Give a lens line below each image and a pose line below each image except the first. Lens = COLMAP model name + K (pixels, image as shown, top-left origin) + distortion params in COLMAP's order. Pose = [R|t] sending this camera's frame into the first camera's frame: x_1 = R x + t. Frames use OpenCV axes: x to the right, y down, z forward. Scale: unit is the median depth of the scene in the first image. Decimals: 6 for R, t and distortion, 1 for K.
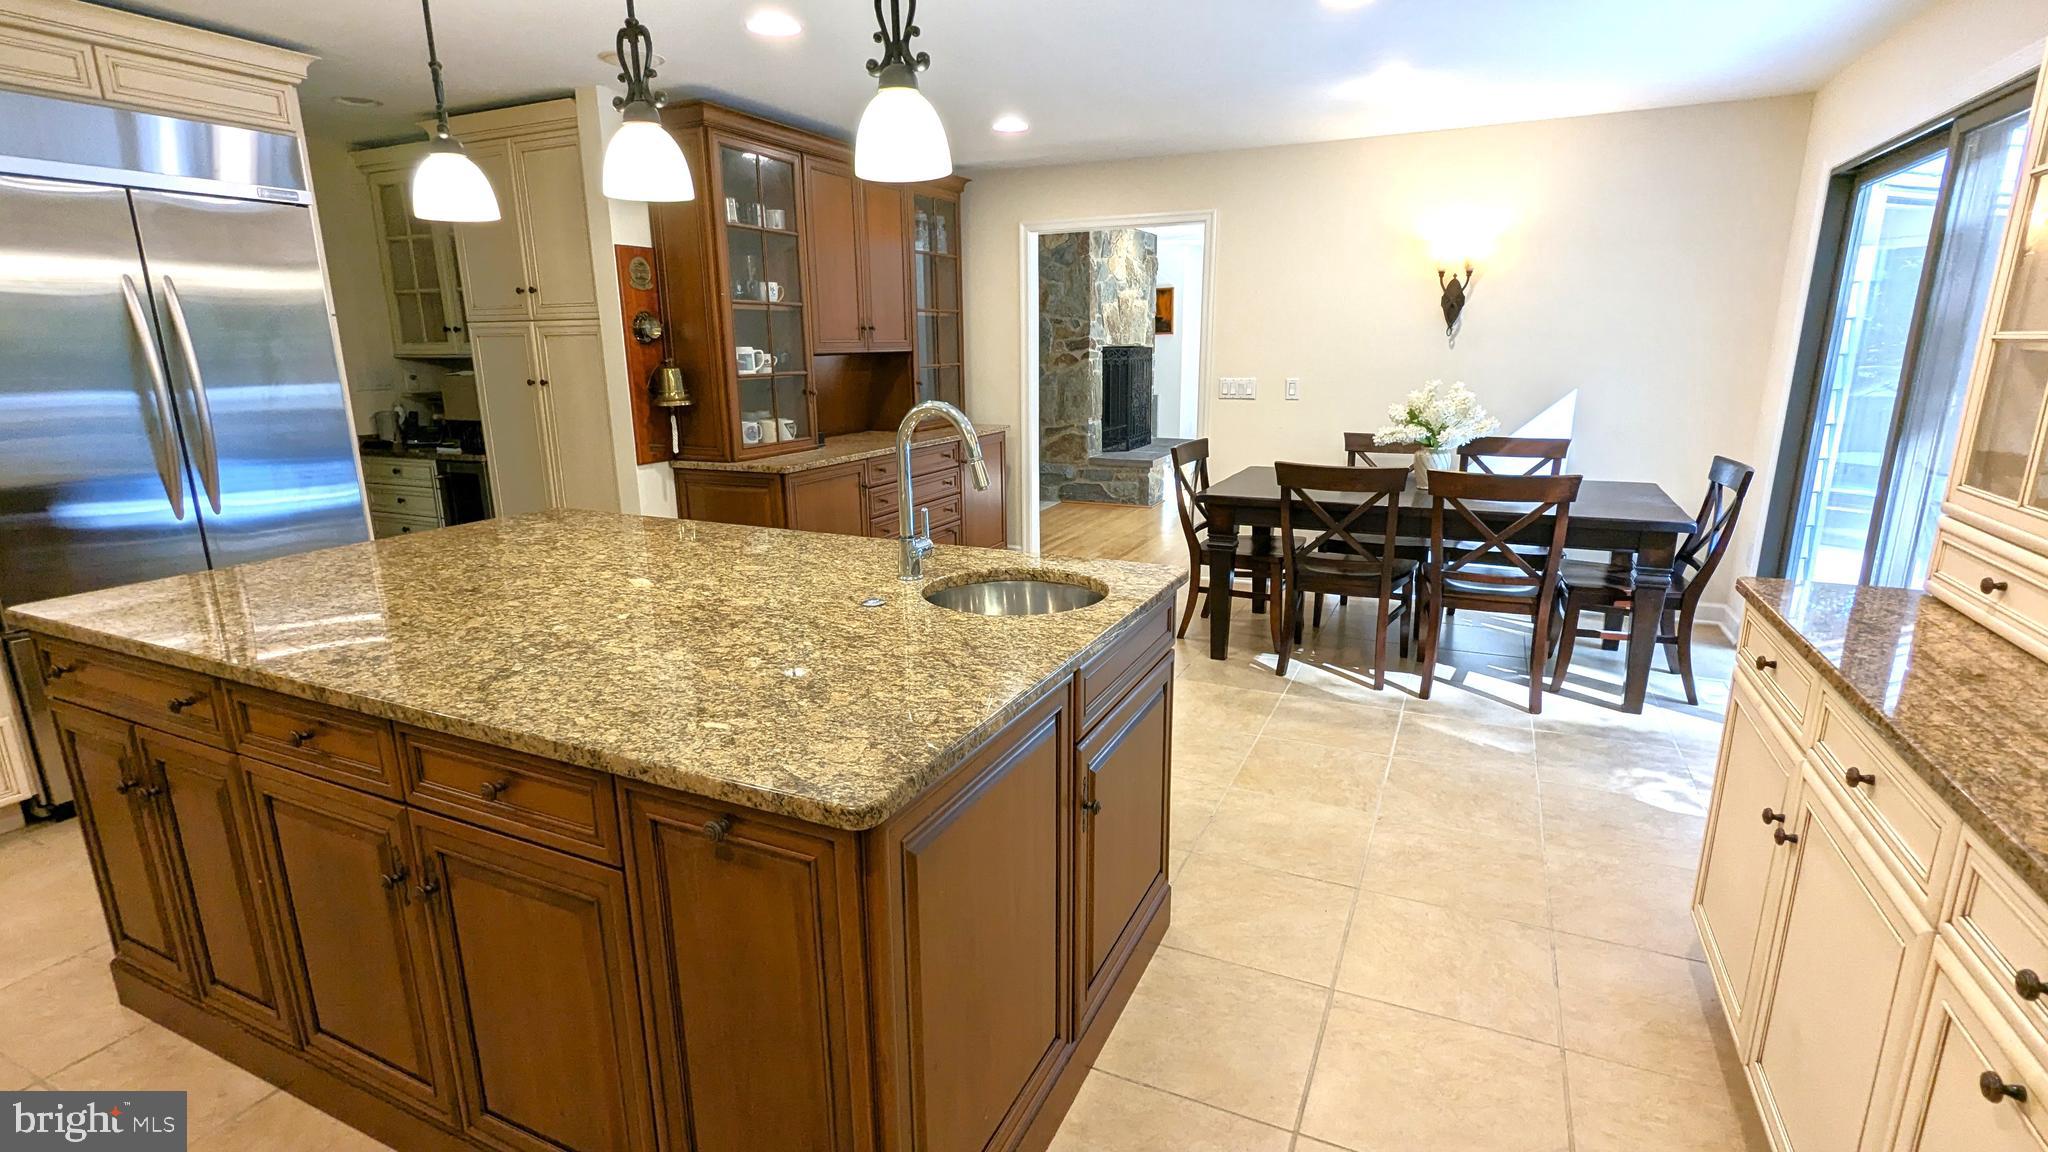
lens RADIAL K [[968.5, 0, 1028.8], [0, 968.5, 584.9], [0, 0, 1]] dist [-0.002088, -0.001538]
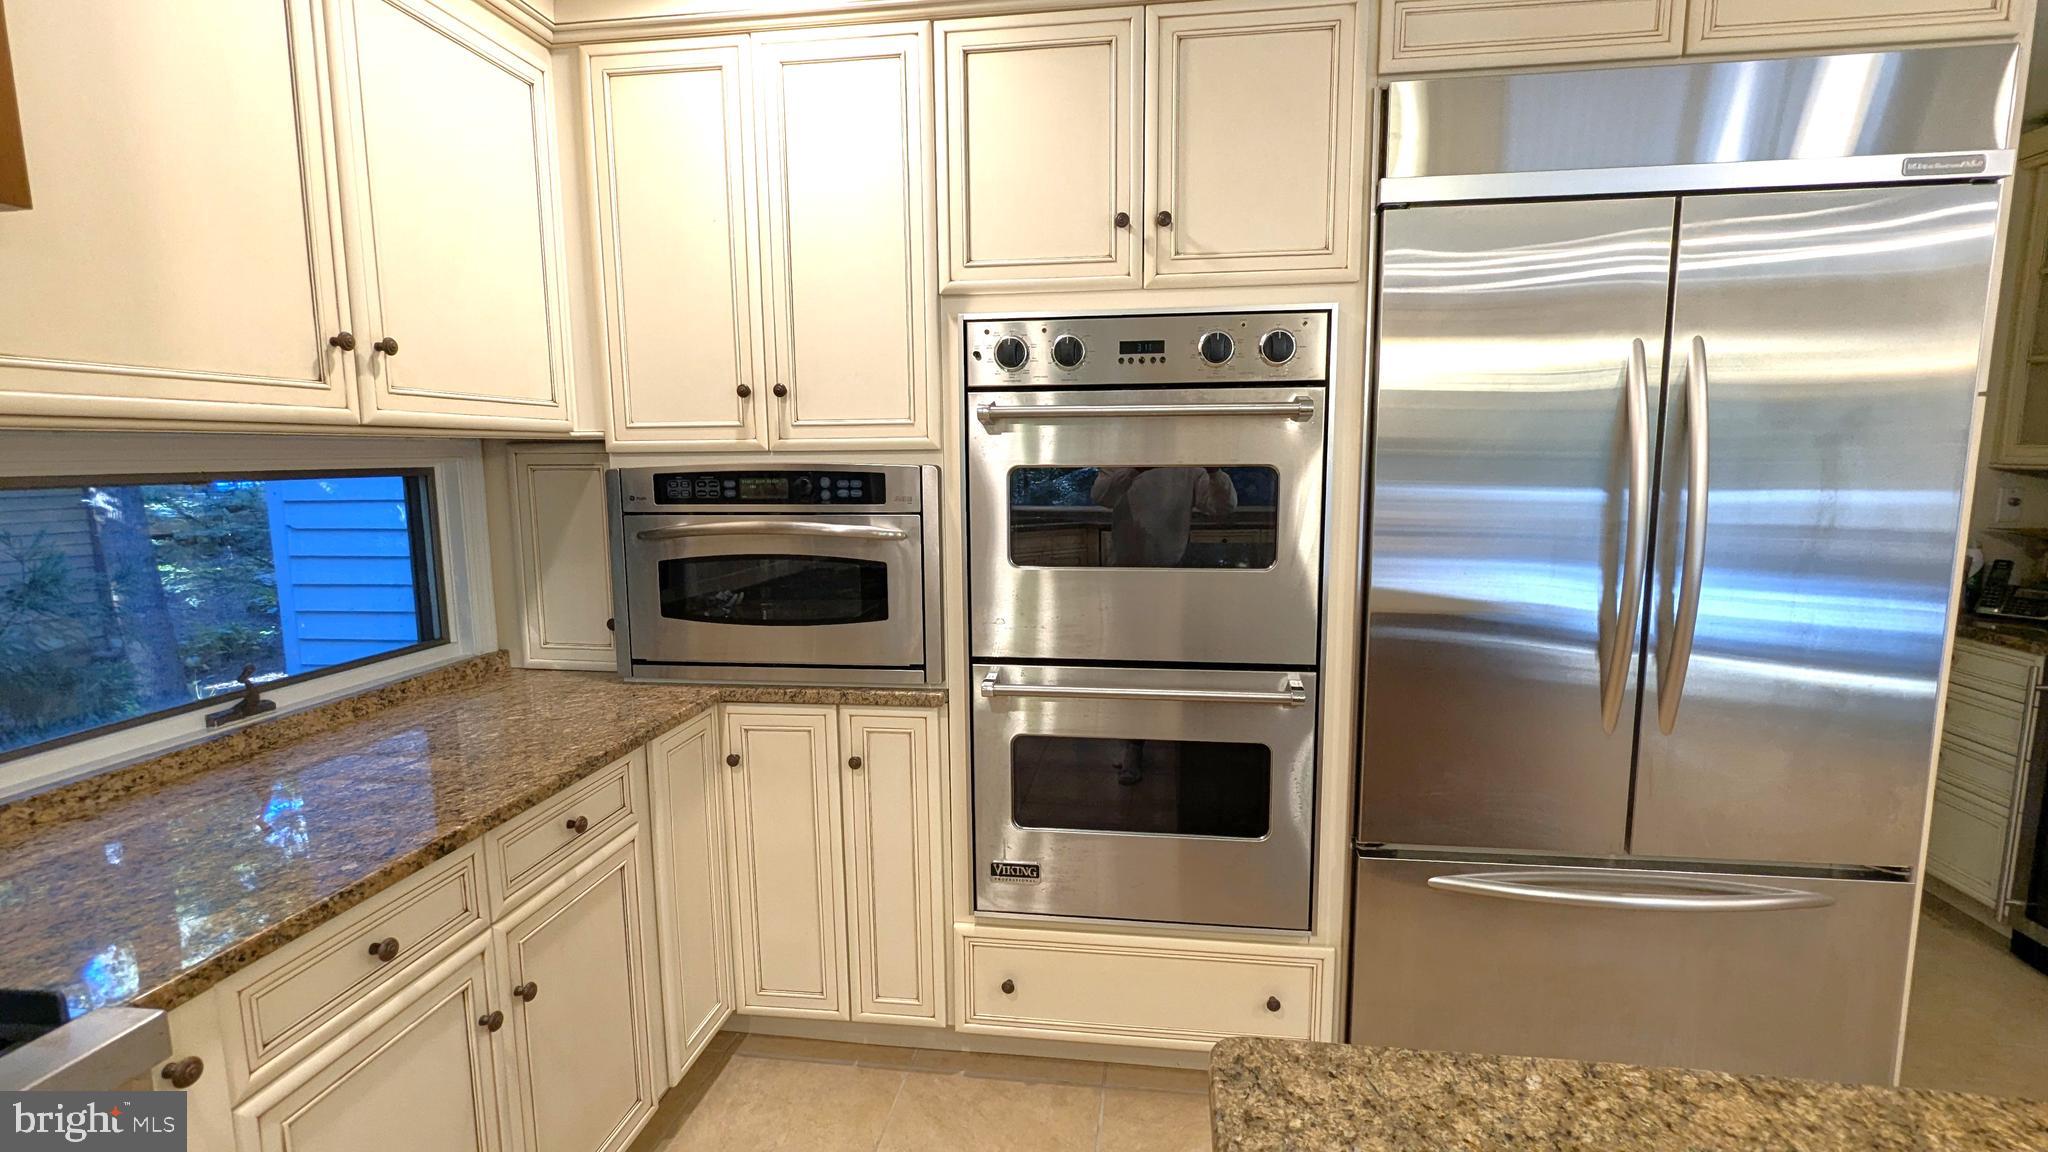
lens RADIAL K [[968.5, 0, 1028.8], [0, 968.5, 584.9], [0, 0, 1]] dist [-0.002088, -0.001538]
pose [[0.294368, 0.137543, -0.945743, -0.679191], [-0.226826, 0.971368, 0.070668, -0.191195], [0.928384, 0.193717, 0.317138, 0.723268]]
